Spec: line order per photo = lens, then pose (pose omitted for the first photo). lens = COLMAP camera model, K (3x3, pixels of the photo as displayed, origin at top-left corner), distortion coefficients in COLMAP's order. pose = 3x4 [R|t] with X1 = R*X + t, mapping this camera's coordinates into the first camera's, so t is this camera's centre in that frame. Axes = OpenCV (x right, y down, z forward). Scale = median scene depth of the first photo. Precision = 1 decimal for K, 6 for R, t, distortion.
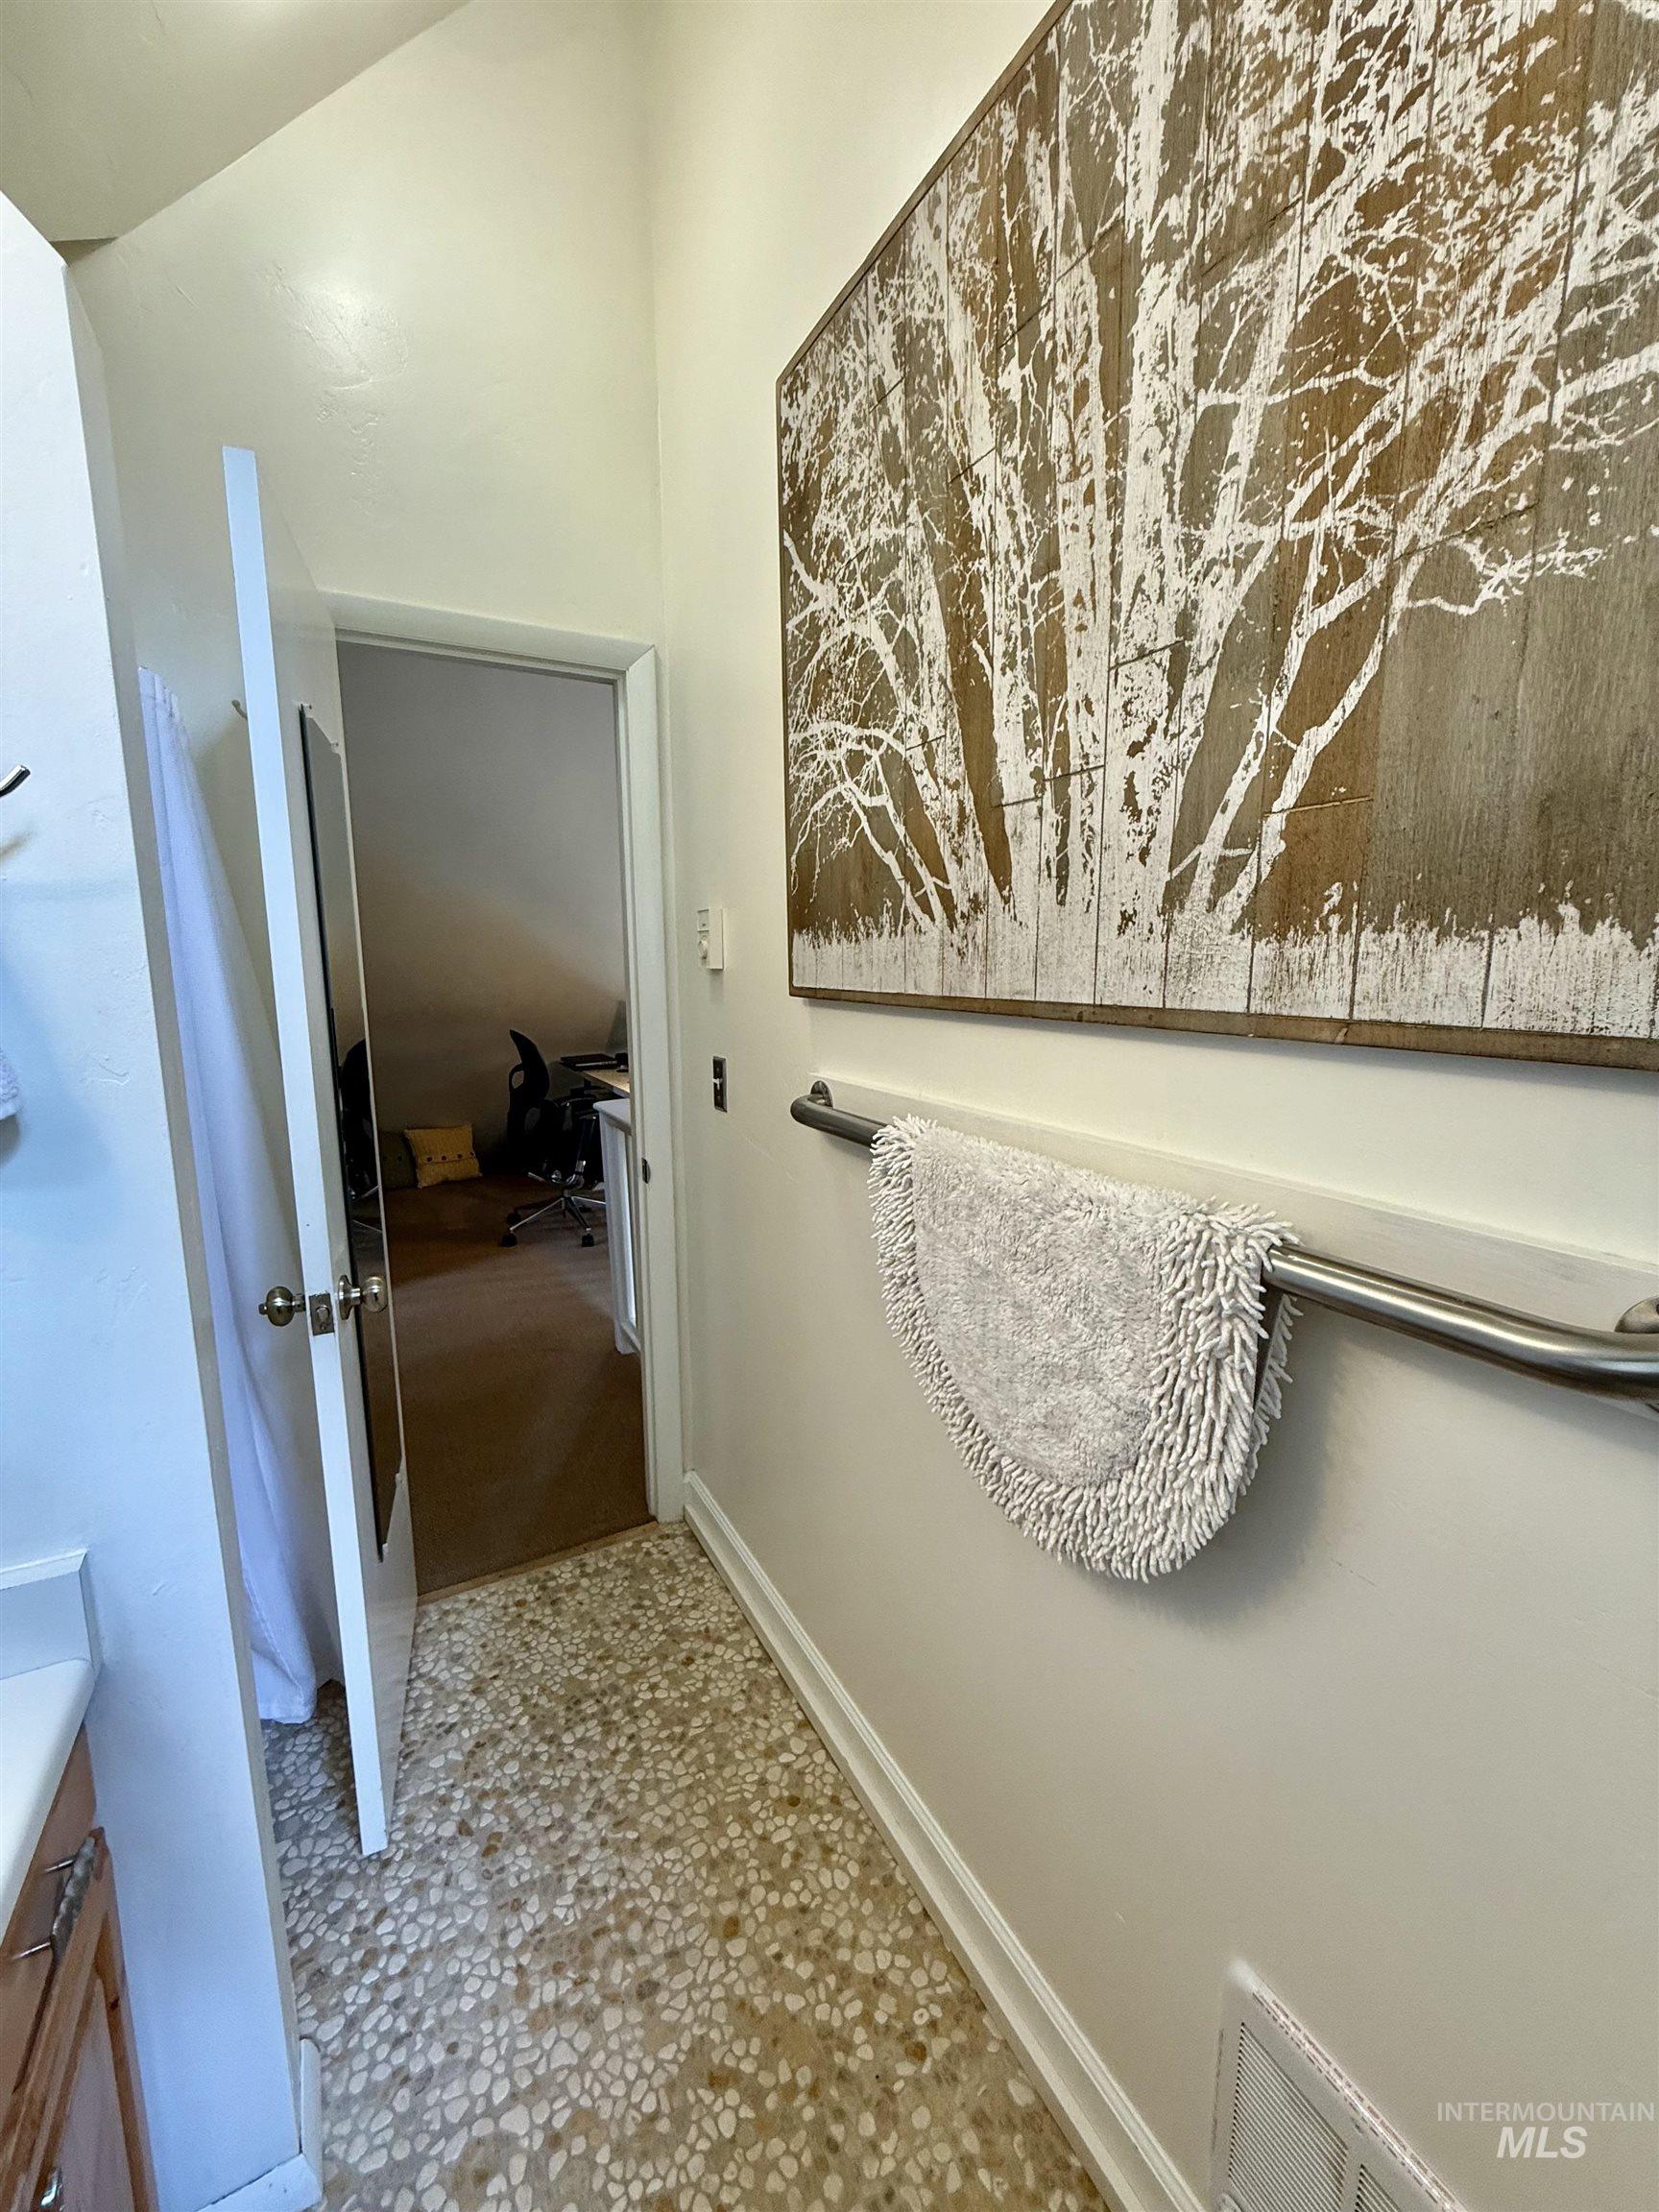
lens RADIAL K [[883.6, 0, 831.5], [0, 883.6, 1106.5], [0, 0, 1]] dist [0.000346, 0.000103]
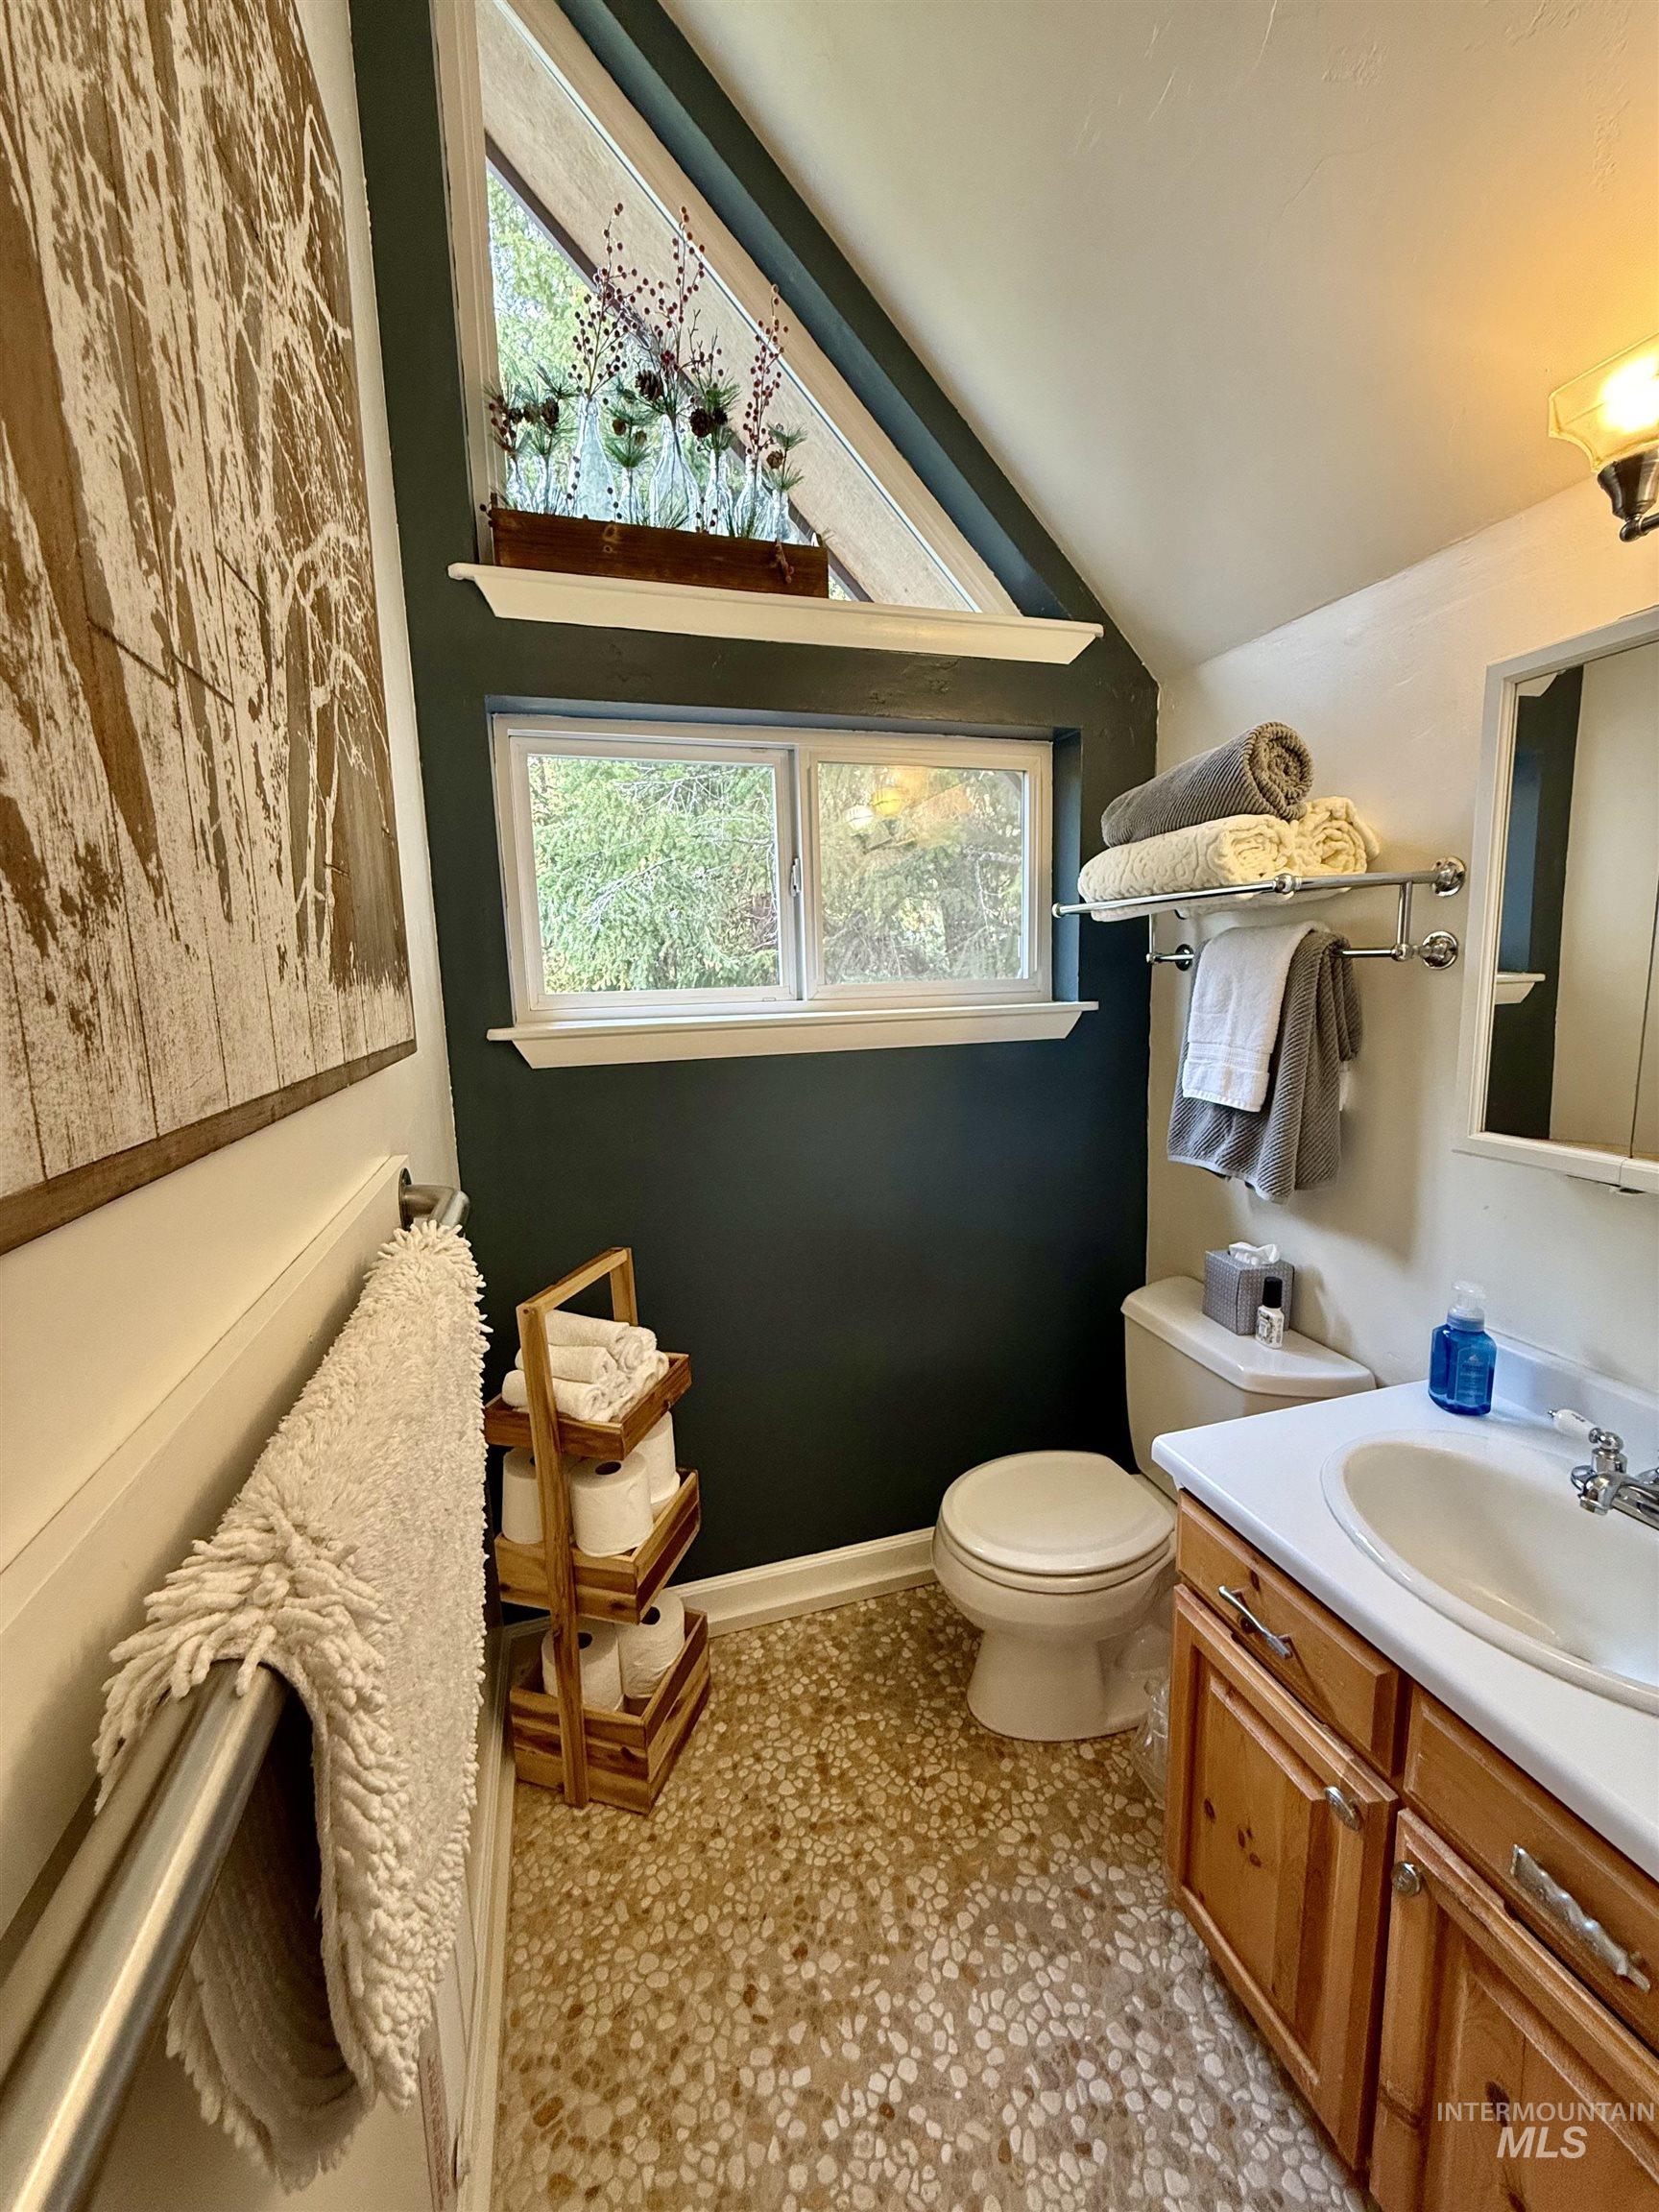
lens RADIAL K [[883.6, 0, 831.9], [0, 883.6, 1097.8], [0, 0, 1]] dist [0.000346, 0.000103]
pose [[-0.976942, 0.001675, 0.213499, -0.056488], [0.066924, 0.951976, 0.298767, -0.070414], [-0.202745, 0.306167, -0.930138, 0.391639]]
